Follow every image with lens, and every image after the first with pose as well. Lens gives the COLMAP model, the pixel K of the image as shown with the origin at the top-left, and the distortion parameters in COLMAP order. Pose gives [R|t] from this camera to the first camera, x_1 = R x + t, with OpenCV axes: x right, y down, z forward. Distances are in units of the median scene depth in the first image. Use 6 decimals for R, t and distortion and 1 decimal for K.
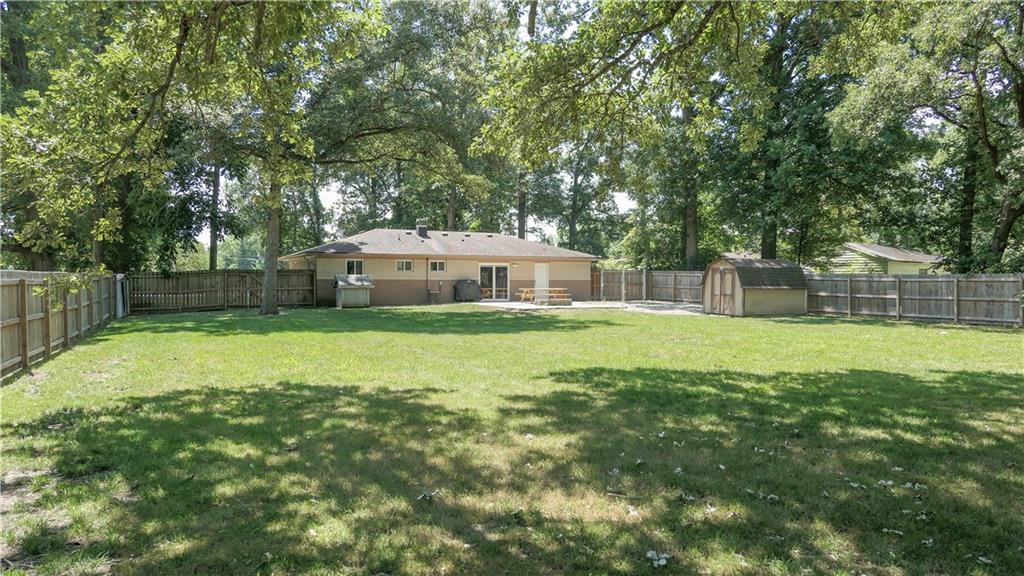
lens RADIAL K [[740.9, 0, 512.0], [0, 740.9, 288.0], [0, 0, 1]] dist [0.005419, 0.002861]
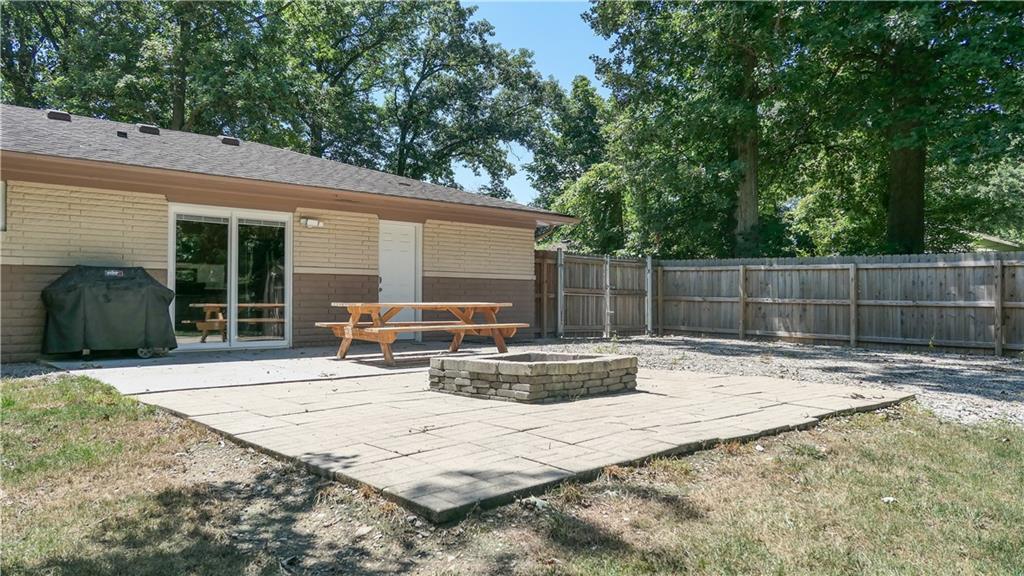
lens RADIAL K [[740.9, 0, 512.0], [0, 740.9, 288.0], [0, 0, 1]] dist [0.005419, 0.002861]
pose [[0.960218, 0.003968, 0.279224, -0.001997], [0.004163, 0.999585, -0.028519, 0.002944], [-0.279221, 0.028547, 0.959802, 0.696019]]
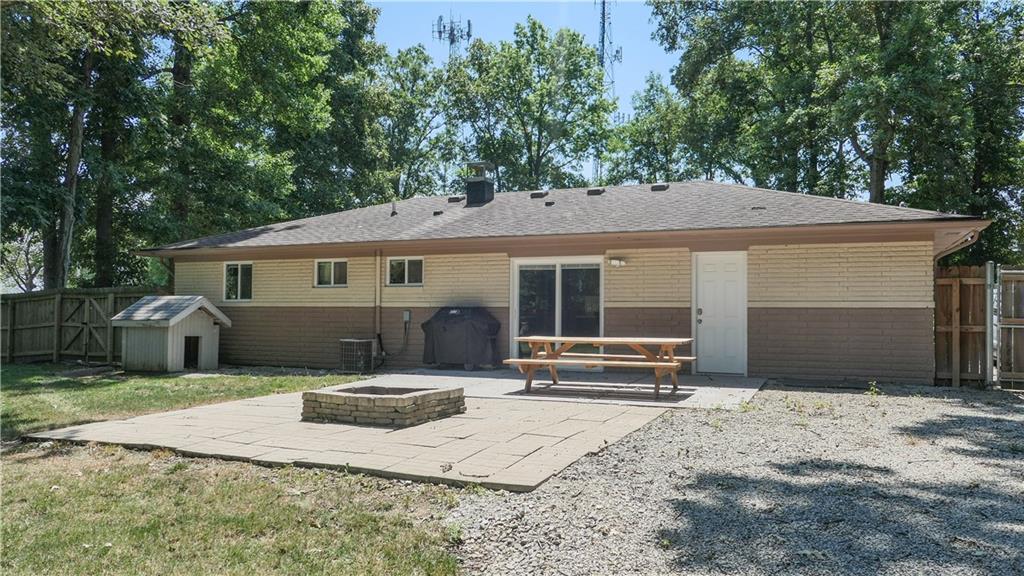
lens RADIAL K [[734.4, 0, 512.0], [0, 734.4, 288.0], [0, 0, 1]] dist [-0.003601, -0.000568]
pose [[0.656435, -0.027614, -0.753877, 0.207569], [-0.012774, 0.998780, -0.047708, -0.003679], [0.754275, 0.040947, 0.655281, 0.747989]]
